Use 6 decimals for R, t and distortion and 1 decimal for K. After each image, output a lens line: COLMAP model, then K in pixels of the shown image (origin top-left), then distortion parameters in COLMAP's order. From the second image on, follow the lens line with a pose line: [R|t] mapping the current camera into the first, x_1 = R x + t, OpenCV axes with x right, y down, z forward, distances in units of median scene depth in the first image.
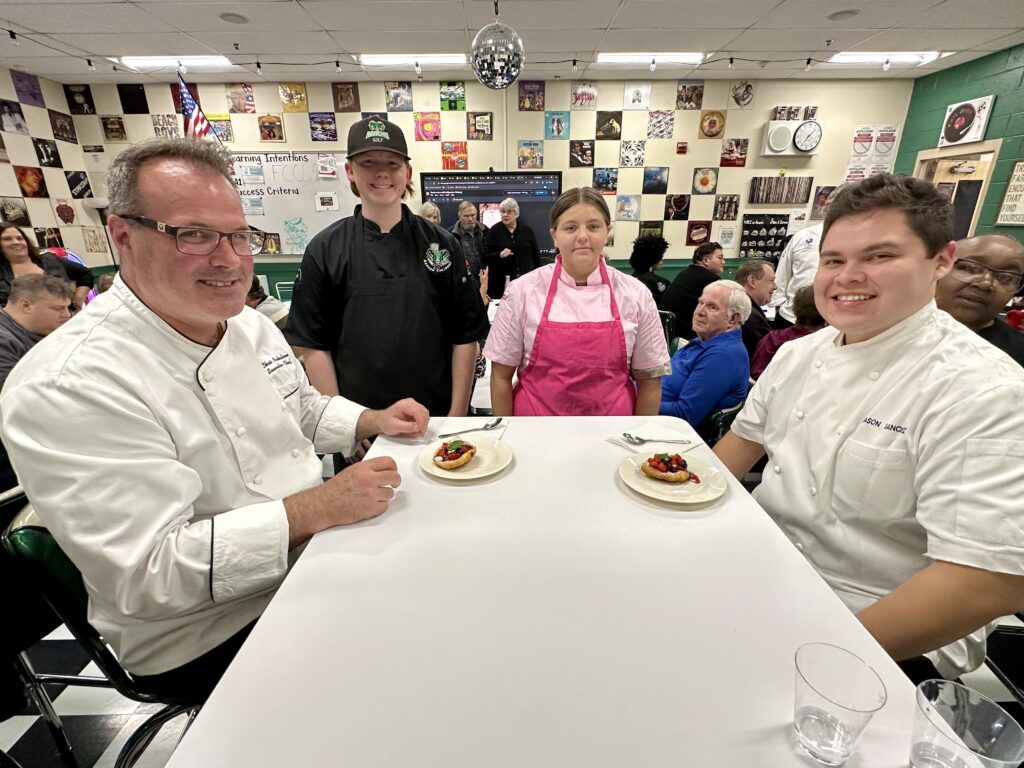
lens RADIAL K [[467.2, 0, 503.4], [0, 467.2, 383.9], [0, 0, 1]] dist [-0.001666, -0.000391]
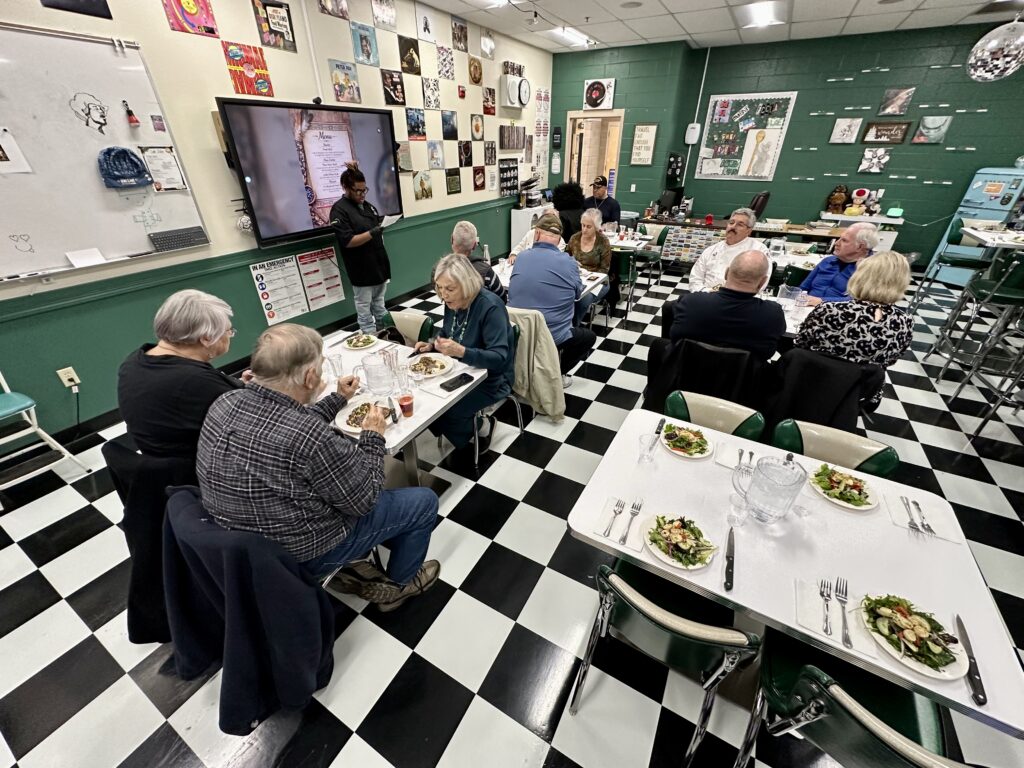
lens RADIAL K [[408.0, 0, 510.3], [0, 408.0, 383.8], [0, 0, 1]] dist [-0.003938, 0.001008]
pose [[0.501417, -0.436783, 0.746861, -0.518058], [0.295259, 0.897782, 0.326819, -0.189663], [-0.813267, 0.056645, 0.579127, 0.429558]]
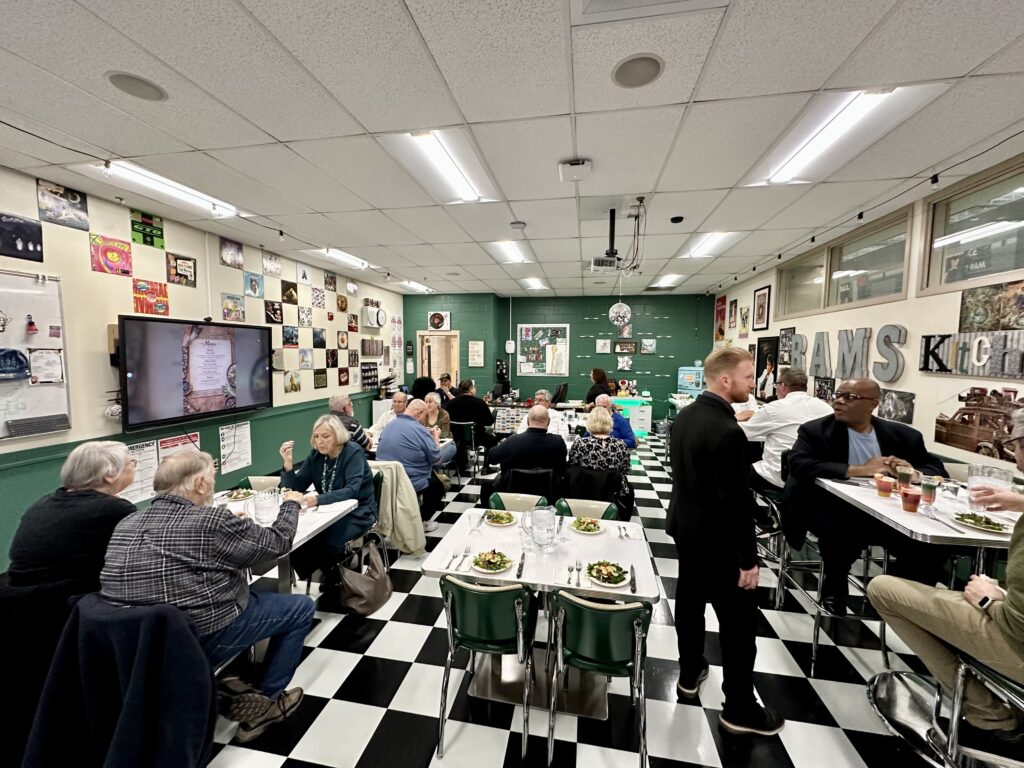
lens RADIAL K [[408.0, 0, 512.4], [0, 408.0, 382.2], [0, 0, 1]] dist [-0.003938, 0.001008]
pose [[0.186353, -0.062247, 0.980509, -0.668404], [0.328982, 0.944333, -0.002575, -0.156597], [-0.925766, 0.323050, 0.196458, 0.356269]]
